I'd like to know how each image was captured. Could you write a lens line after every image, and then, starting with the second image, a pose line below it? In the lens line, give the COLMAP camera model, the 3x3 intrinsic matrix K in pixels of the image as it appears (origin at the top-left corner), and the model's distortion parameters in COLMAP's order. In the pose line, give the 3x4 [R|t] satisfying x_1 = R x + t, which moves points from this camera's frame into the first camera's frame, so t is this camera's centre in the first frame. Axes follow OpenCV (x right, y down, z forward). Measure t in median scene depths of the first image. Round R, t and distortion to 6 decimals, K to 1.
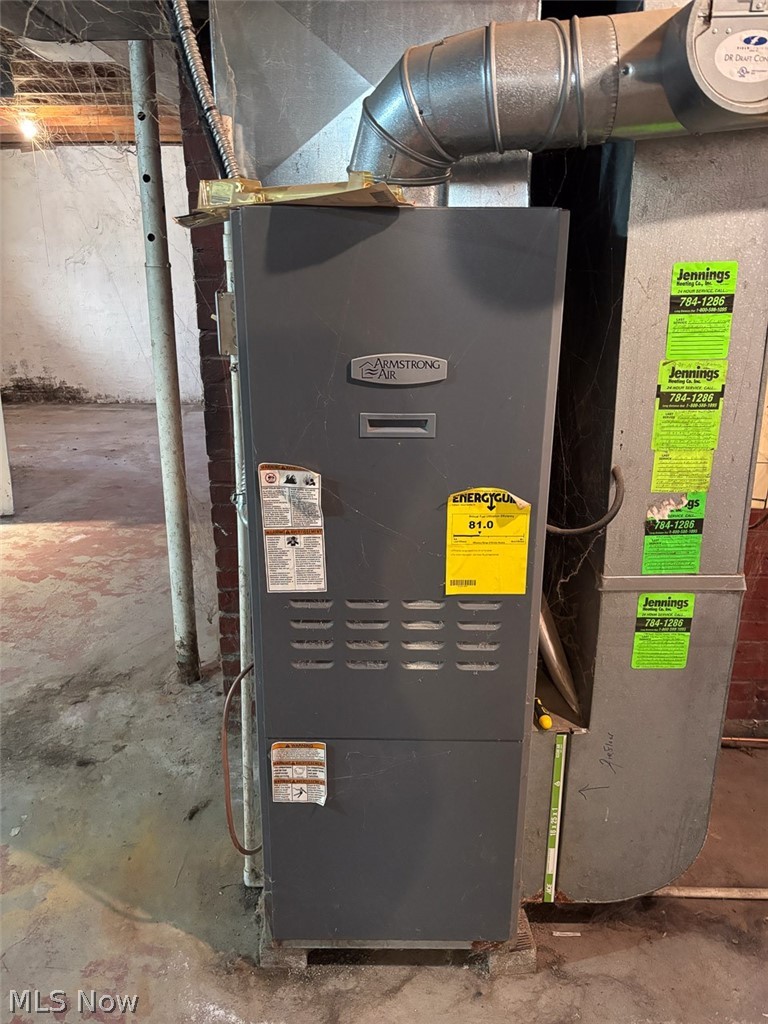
lens RADIAL K [[772.4, 0, 383.1], [0, 772.4, 508.5], [0, 0, 1]] dist [0.012980, 0.000437]
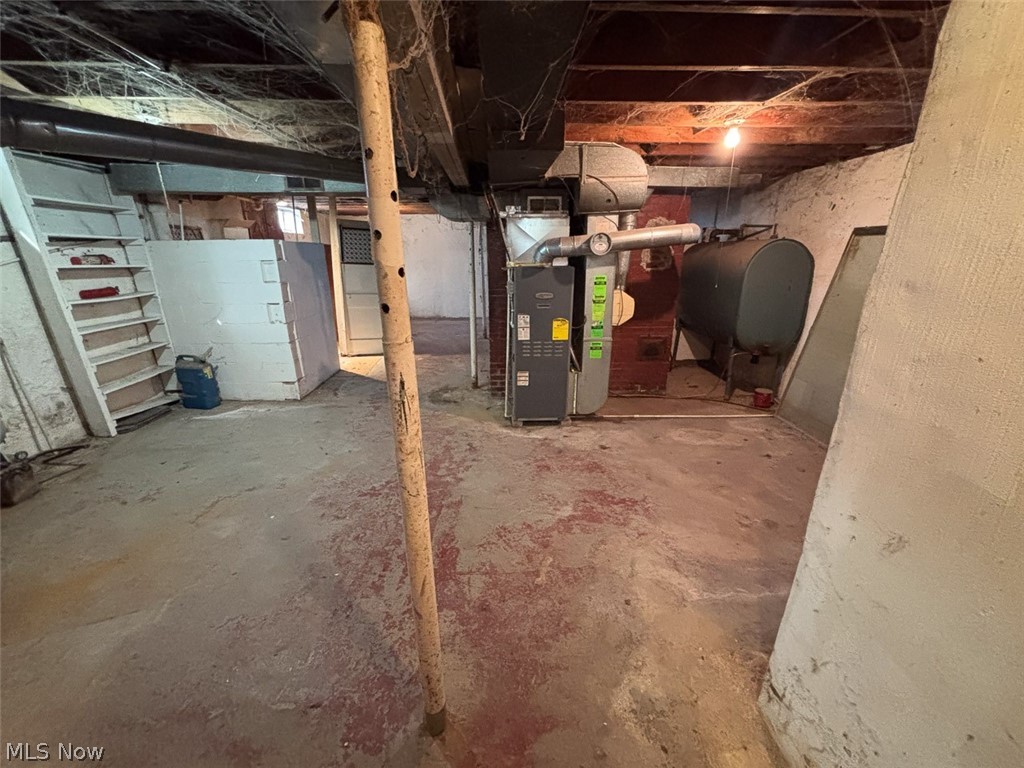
lens RADIAL K [[411.0, 0, 509.6], [0, 411.0, 391.1], [0, 0, 1]] dist [-0.000936, -0.000274]
pose [[0.999138, -0.017687, 0.037564, -0.290666], [0.017075, 0.999717, 0.016553, 0.371352], [-0.037846, -0.015898, 0.999157, -1.603498]]
